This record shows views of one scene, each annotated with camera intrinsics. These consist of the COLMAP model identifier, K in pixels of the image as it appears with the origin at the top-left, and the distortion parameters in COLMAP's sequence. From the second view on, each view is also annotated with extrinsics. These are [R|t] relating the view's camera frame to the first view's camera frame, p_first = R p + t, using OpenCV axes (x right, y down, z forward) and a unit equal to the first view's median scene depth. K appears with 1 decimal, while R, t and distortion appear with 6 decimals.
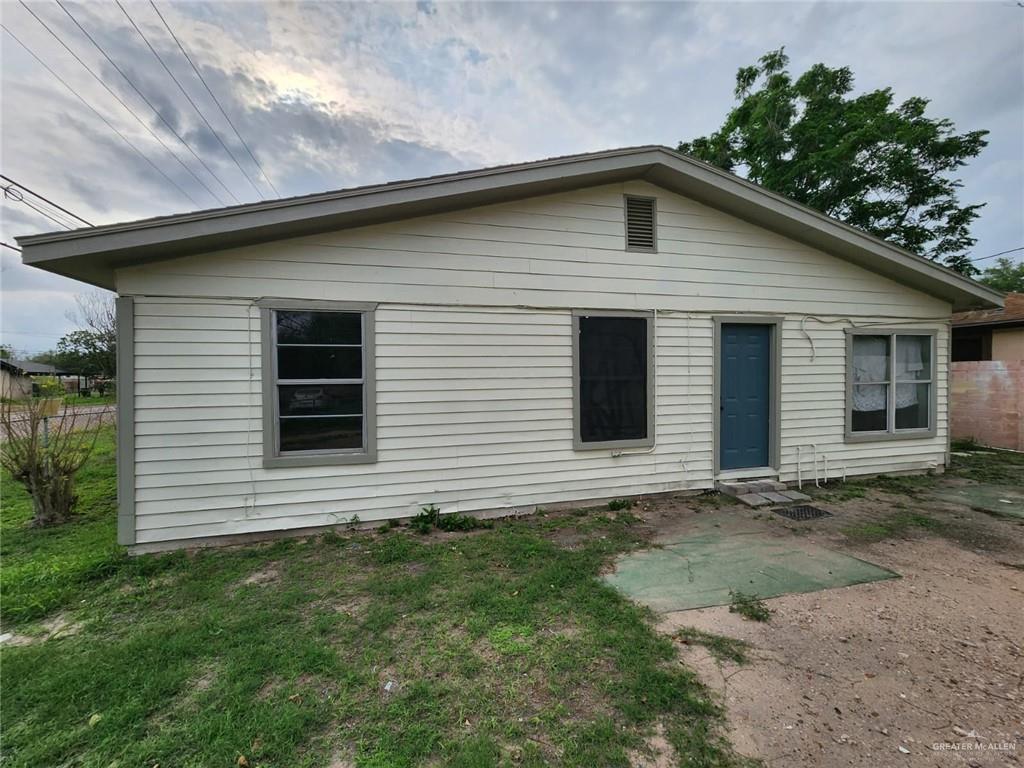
lens RADIAL K [[420.1, 0, 509.8], [0, 420.1, 385.4], [0, 0, 1]] dist [-0.001273, 0.000036]
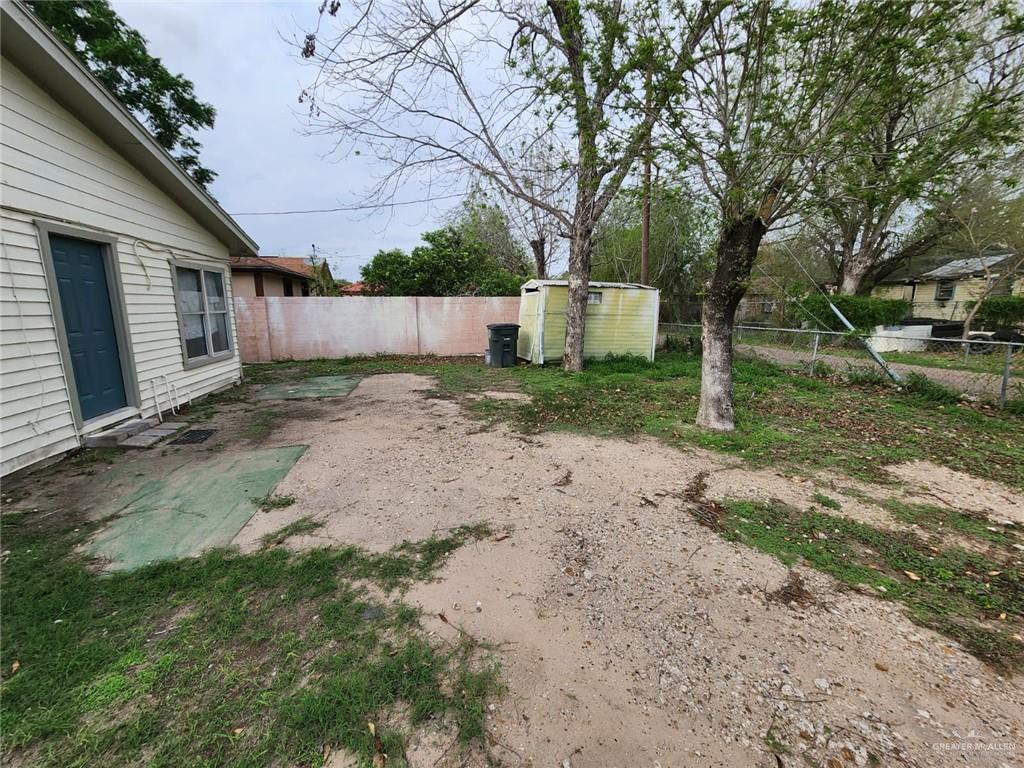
lens RADIAL K [[420.1, 0, 509.8], [0, 420.1, 385.4], [0, 0, 1]] dist [-0.001273, 0.000036]
pose [[0.025490, -0.170390, 0.985047, -0.261422], [0.018753, 0.985275, 0.169944, 0.010528], [-0.999499, 0.014140, 0.028310, 0.155546]]
